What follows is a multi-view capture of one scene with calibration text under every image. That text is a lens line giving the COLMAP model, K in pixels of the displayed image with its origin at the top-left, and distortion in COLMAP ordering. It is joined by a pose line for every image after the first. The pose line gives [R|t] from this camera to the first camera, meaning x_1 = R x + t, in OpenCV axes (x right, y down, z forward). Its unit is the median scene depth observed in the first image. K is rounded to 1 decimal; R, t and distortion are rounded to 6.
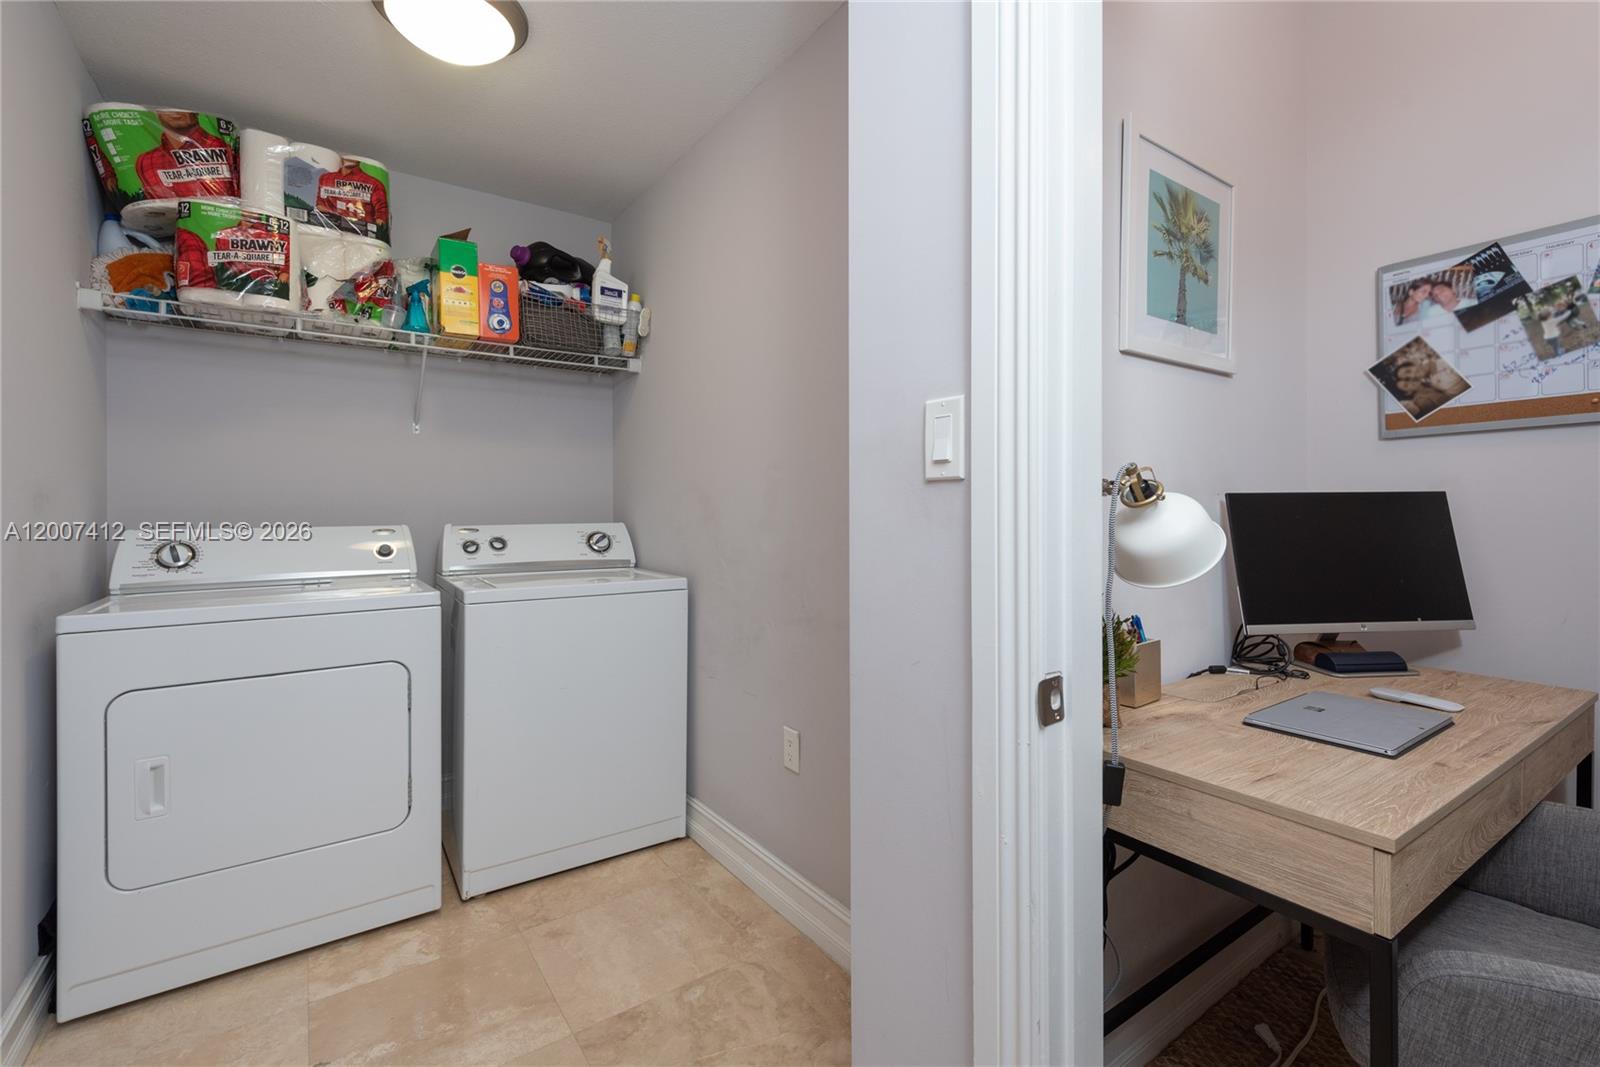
lens RADIAL K [[700.5, 0, 809.0], [0, 700.5, 514.3], [0, 0, 1]] dist [0.016068, -0.001486]
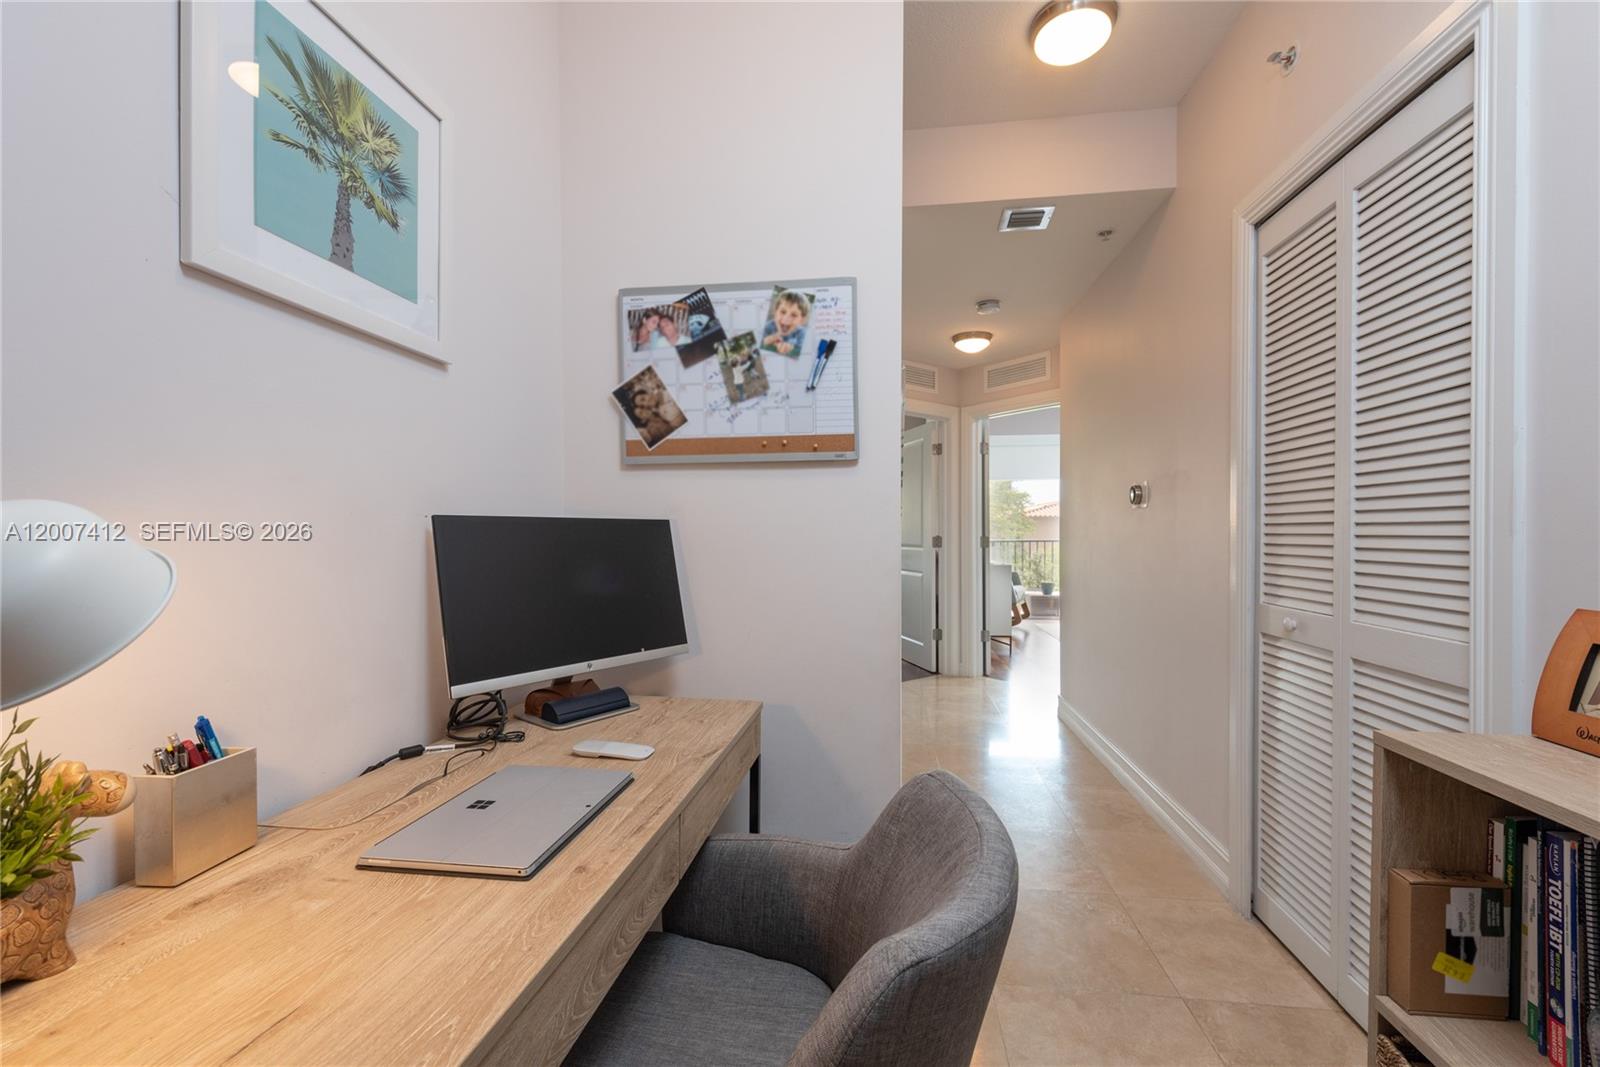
lens RADIAL K [[677.6, 0, 800.0], [0, 677.6, 537.5], [0, 0, 1]] dist [0.014019, -0.005844]
pose [[0.679591, 0.003838, 0.733581, 0.323218], [-0.000994, 0.999990, -0.004310, -0.003060], [-0.733590, 0.002200, 0.679588, 0.205314]]
